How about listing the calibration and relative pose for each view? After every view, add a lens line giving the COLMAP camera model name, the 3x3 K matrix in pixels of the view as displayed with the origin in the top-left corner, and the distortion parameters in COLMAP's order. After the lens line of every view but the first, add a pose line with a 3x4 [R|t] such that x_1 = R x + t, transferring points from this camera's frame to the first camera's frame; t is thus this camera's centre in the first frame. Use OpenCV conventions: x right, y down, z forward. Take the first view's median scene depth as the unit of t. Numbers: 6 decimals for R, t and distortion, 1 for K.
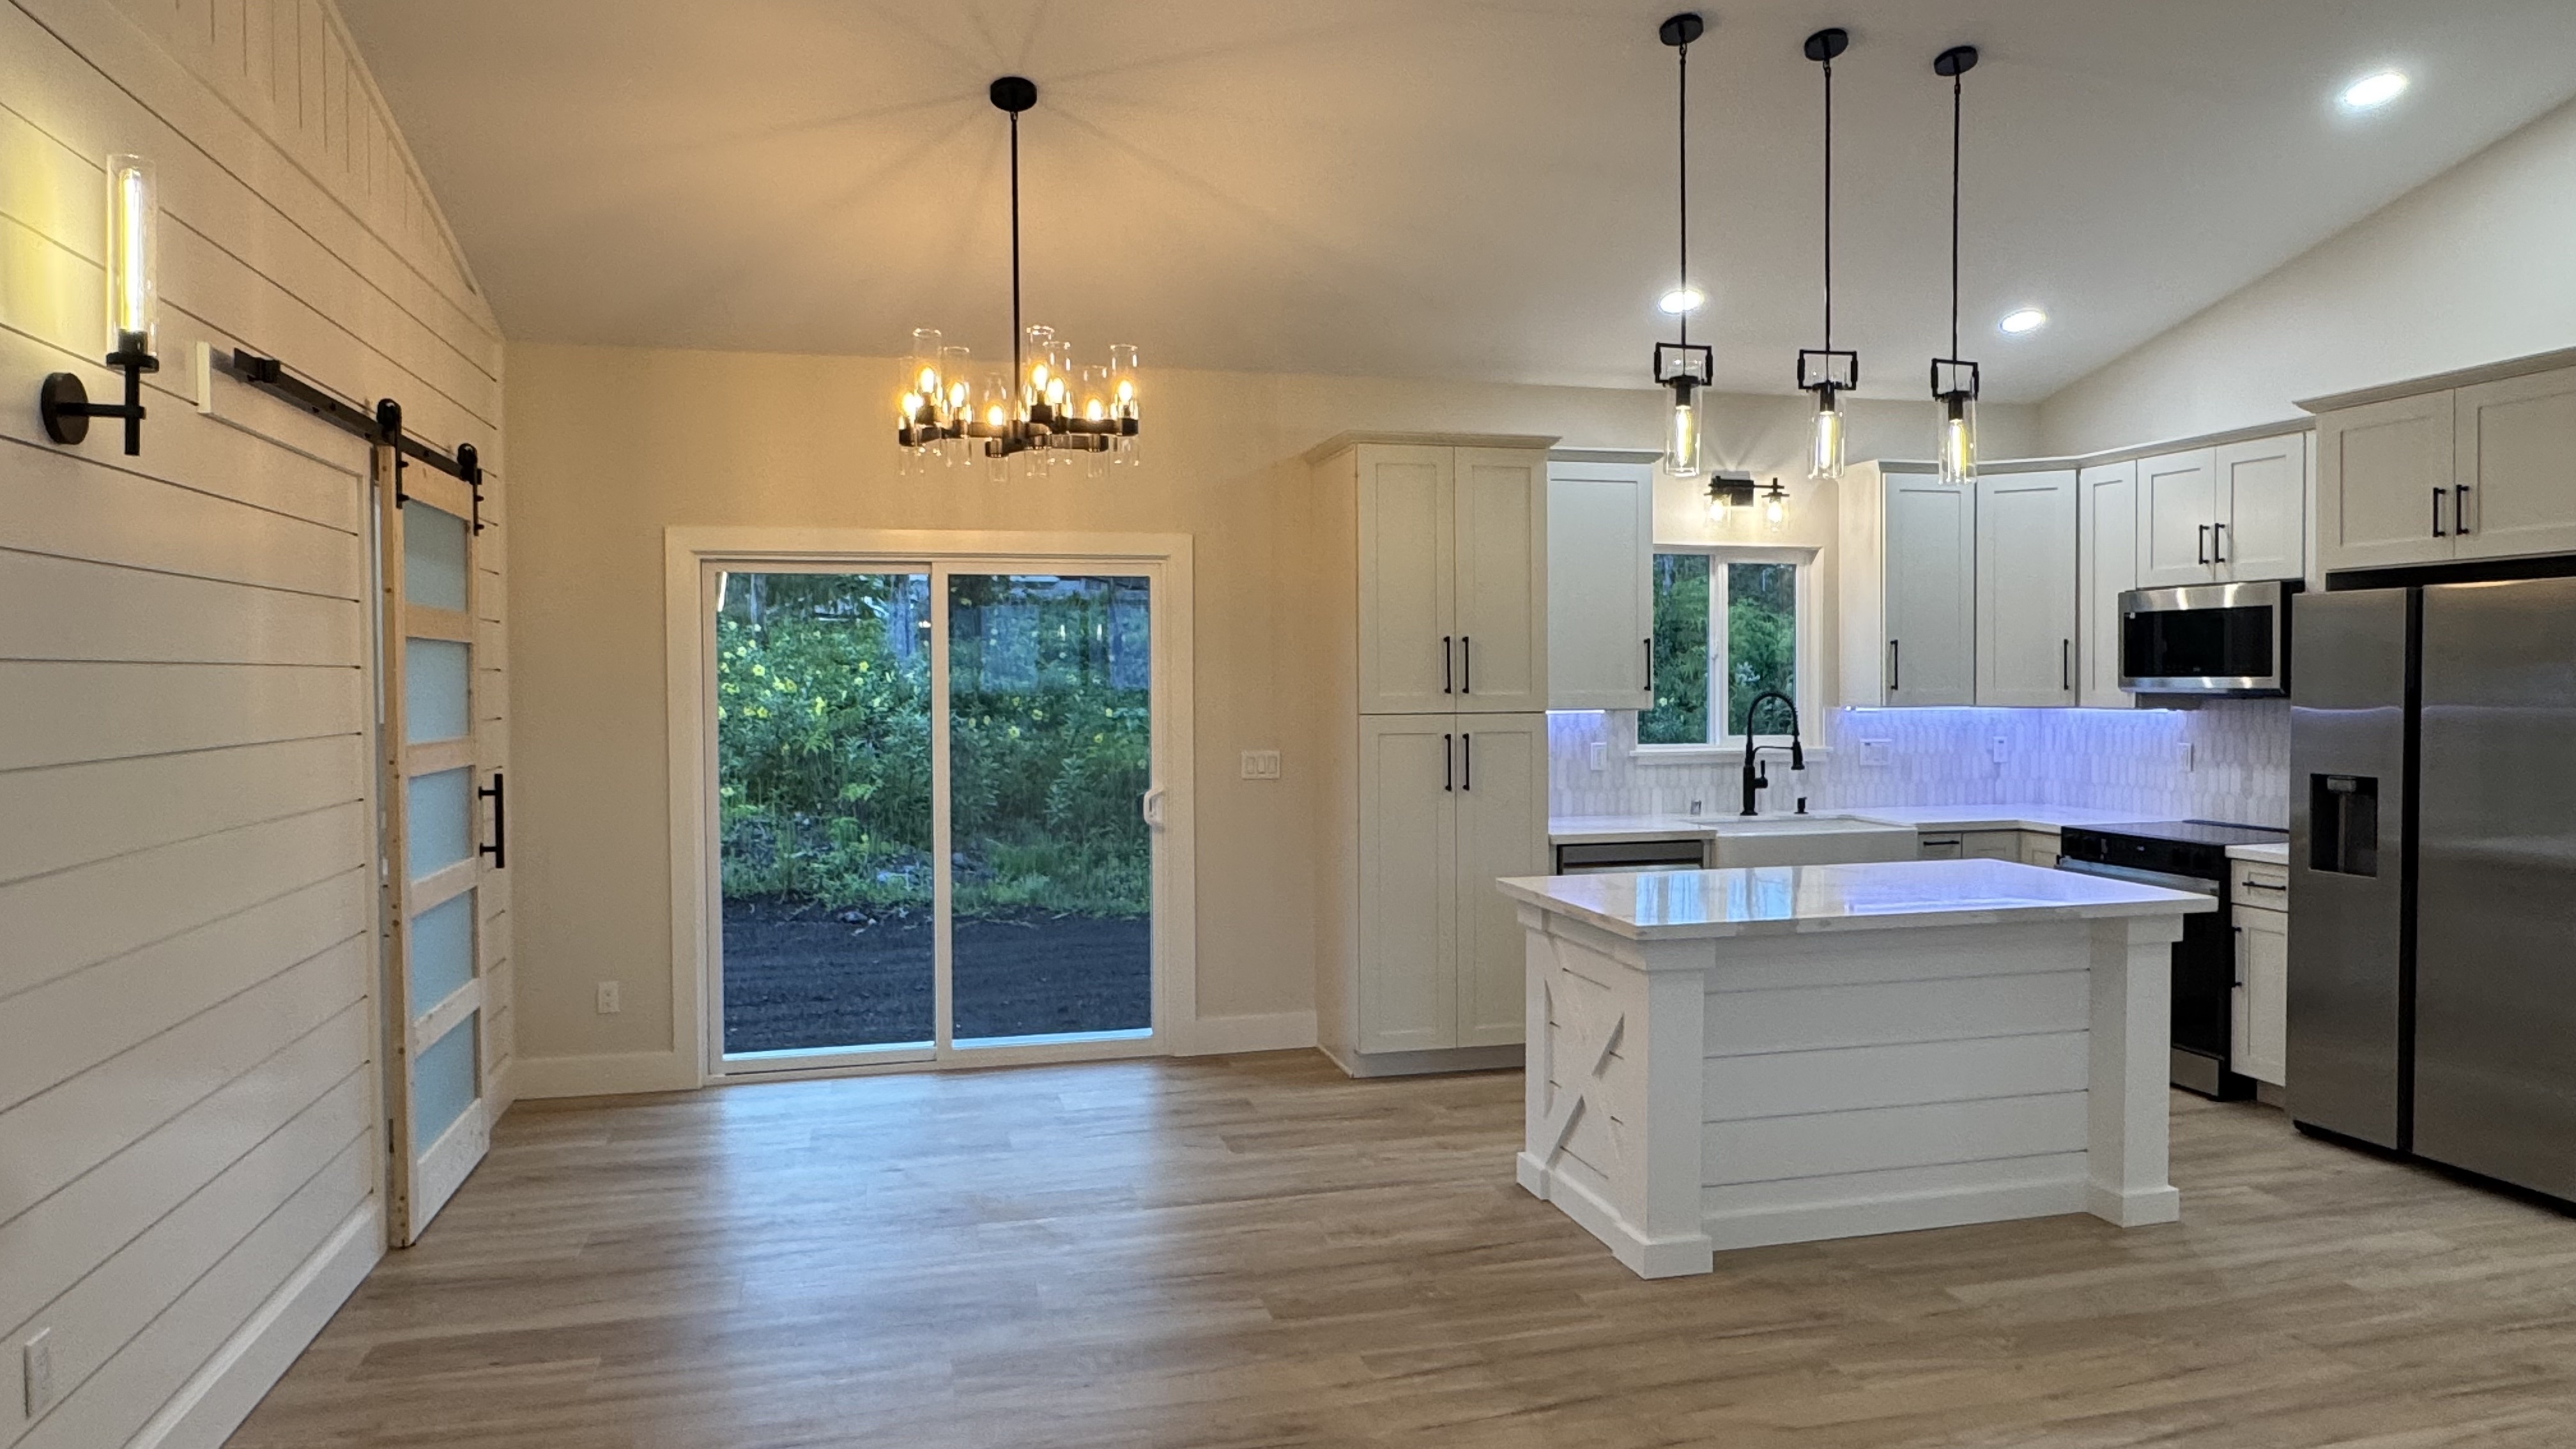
lens RADIAL K [[1574.3, 0, 1291.8], [0, 1574.3, 710.3], [0, 0, 1]] dist [-0.002403, 0.001924]
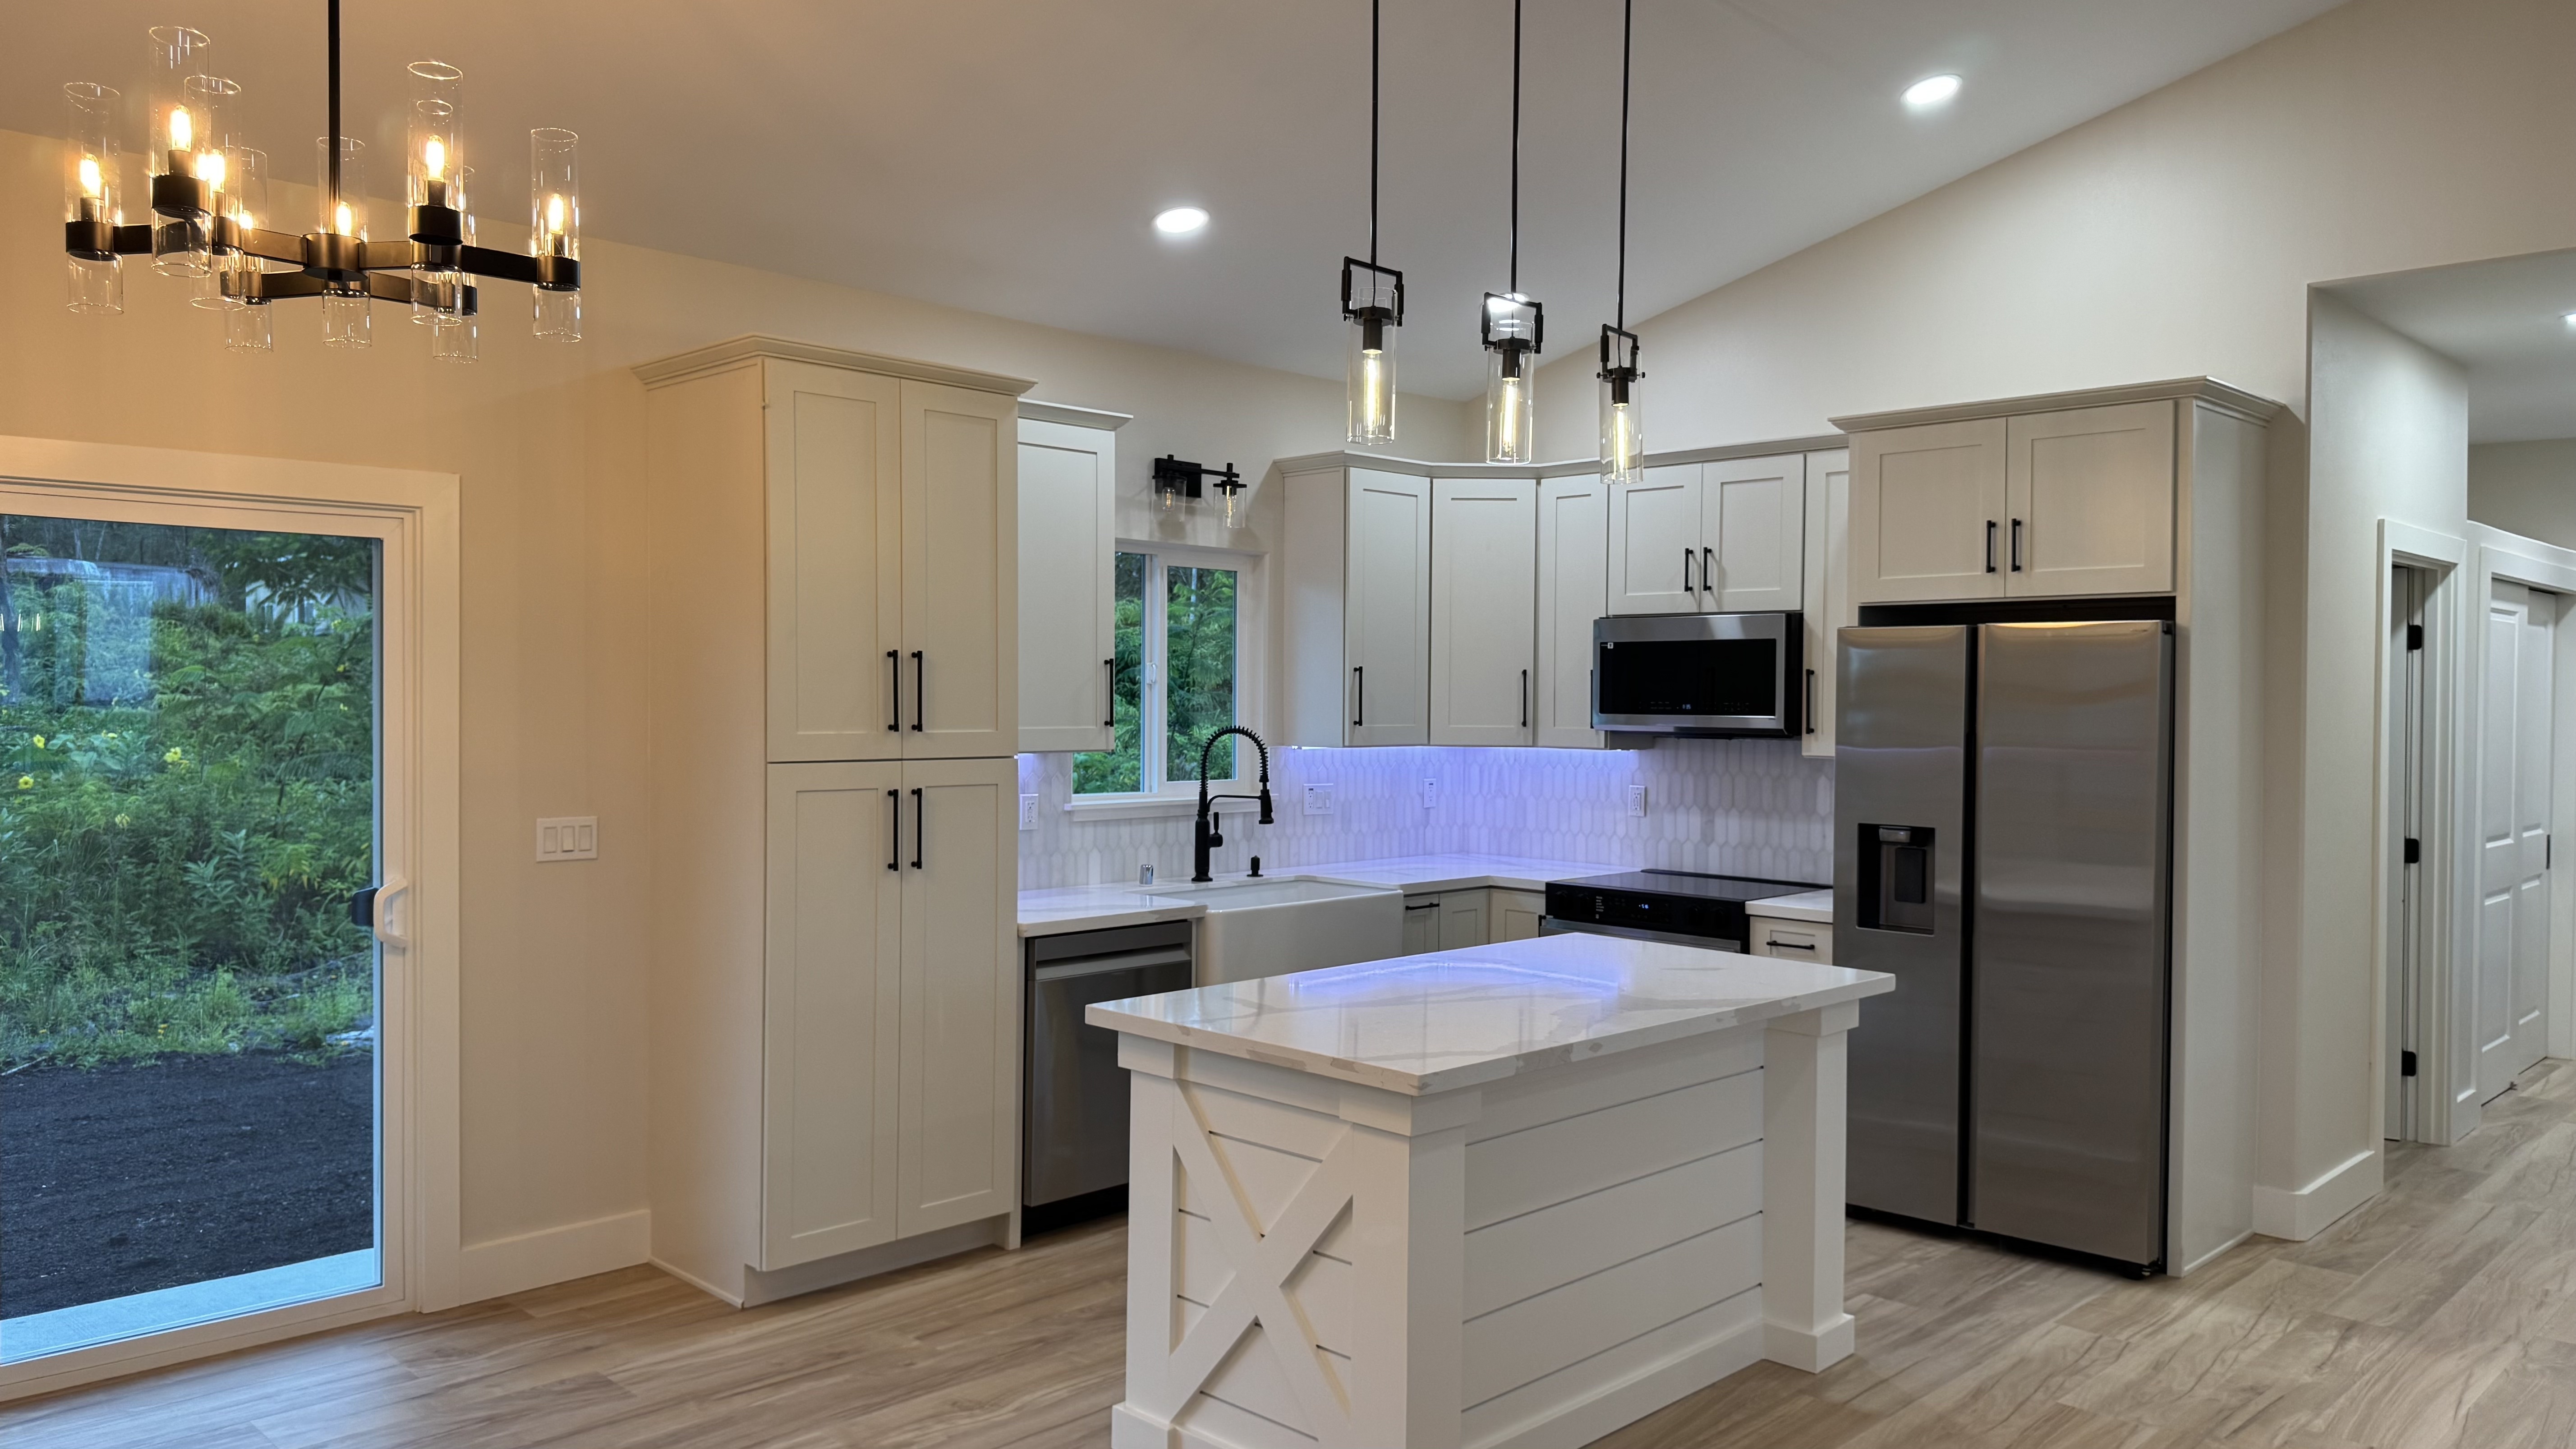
lens RADIAL K [[1791.4, 0, 1288.0], [0, 1791.4, 724.5], [0, 0, 1]] dist [0.128381, -0.199119]
pose [[0.861297, 0.004209, 0.508084, -0.149054], [-0.002220, 0.999987, -0.004521, -0.009895], [-0.508097, 0.002766, 0.861296, 0.208209]]
